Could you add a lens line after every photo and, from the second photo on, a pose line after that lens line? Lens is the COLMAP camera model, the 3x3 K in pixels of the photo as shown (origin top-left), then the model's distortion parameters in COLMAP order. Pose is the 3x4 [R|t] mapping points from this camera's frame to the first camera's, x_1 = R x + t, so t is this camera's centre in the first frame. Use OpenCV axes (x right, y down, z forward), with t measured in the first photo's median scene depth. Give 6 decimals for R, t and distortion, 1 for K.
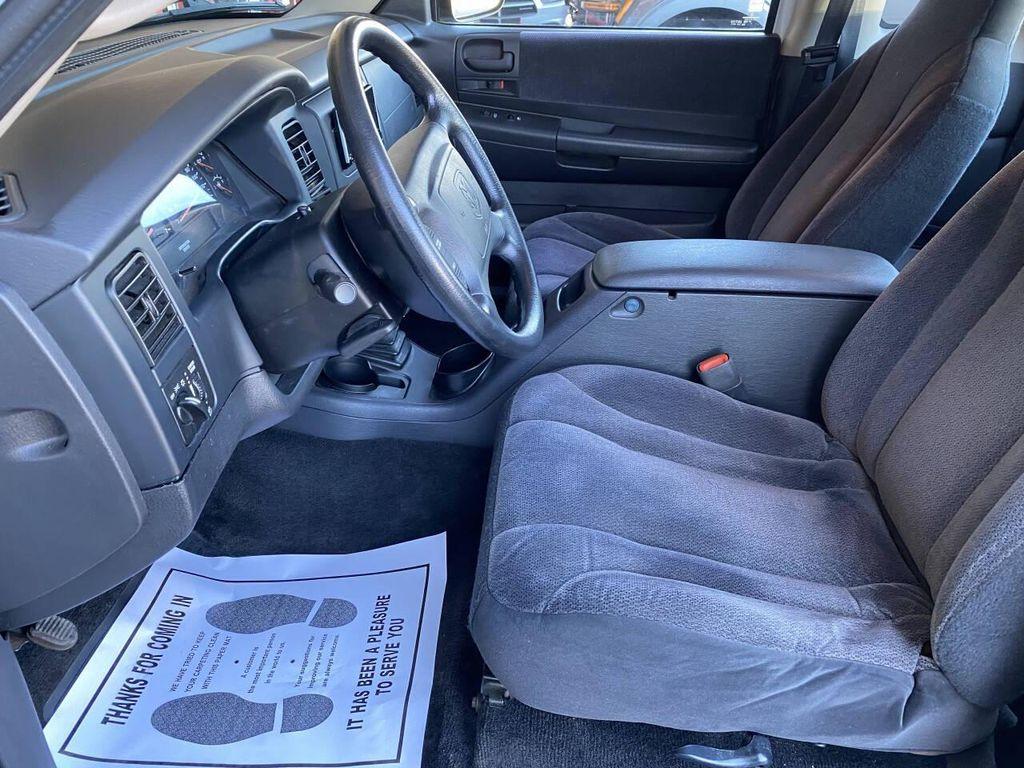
lens RADIAL K [[784.3, 0, 512.3], [0, 784.3, 383.7], [0, 0, 1]] dist [0.006201, -0.004921]
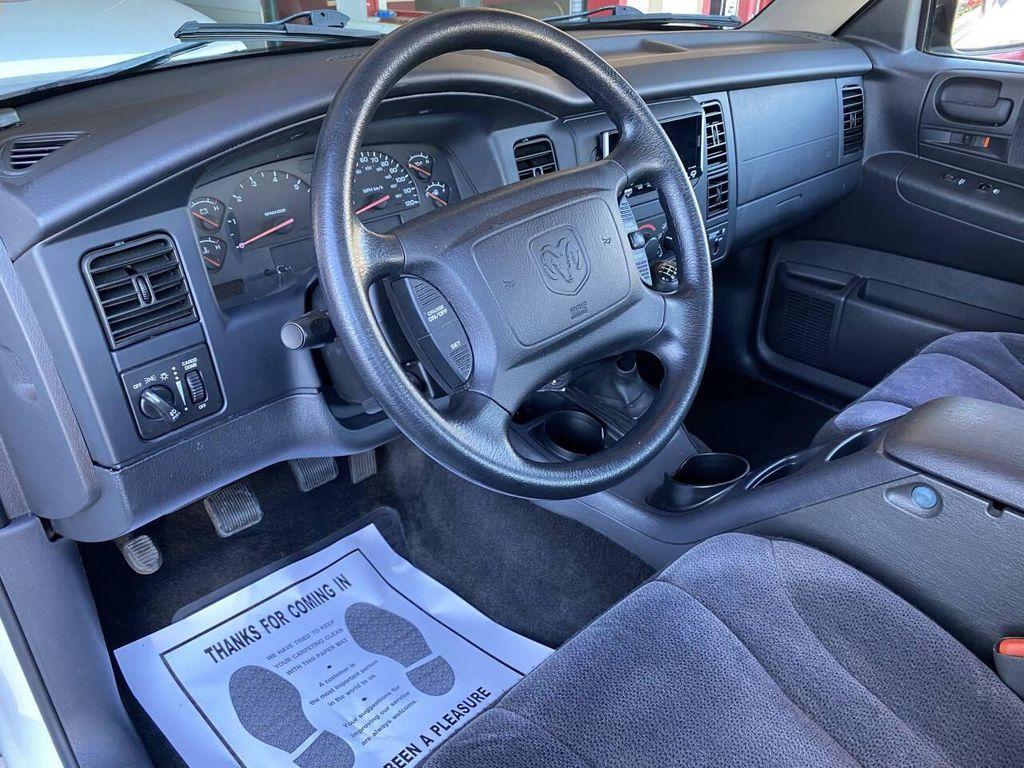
lens RADIAL K [[784.3, 0, 512.0], [0, 784.3, 384.8], [0, 0, 1]] dist [0.006201, -0.004921]
pose [[0.722554, 0.324677, -0.610329, 0.285279], [-0.343075, 0.934873, 0.091166, -0.135578], [0.600180, 0.143516, 0.786885, 0.309203]]
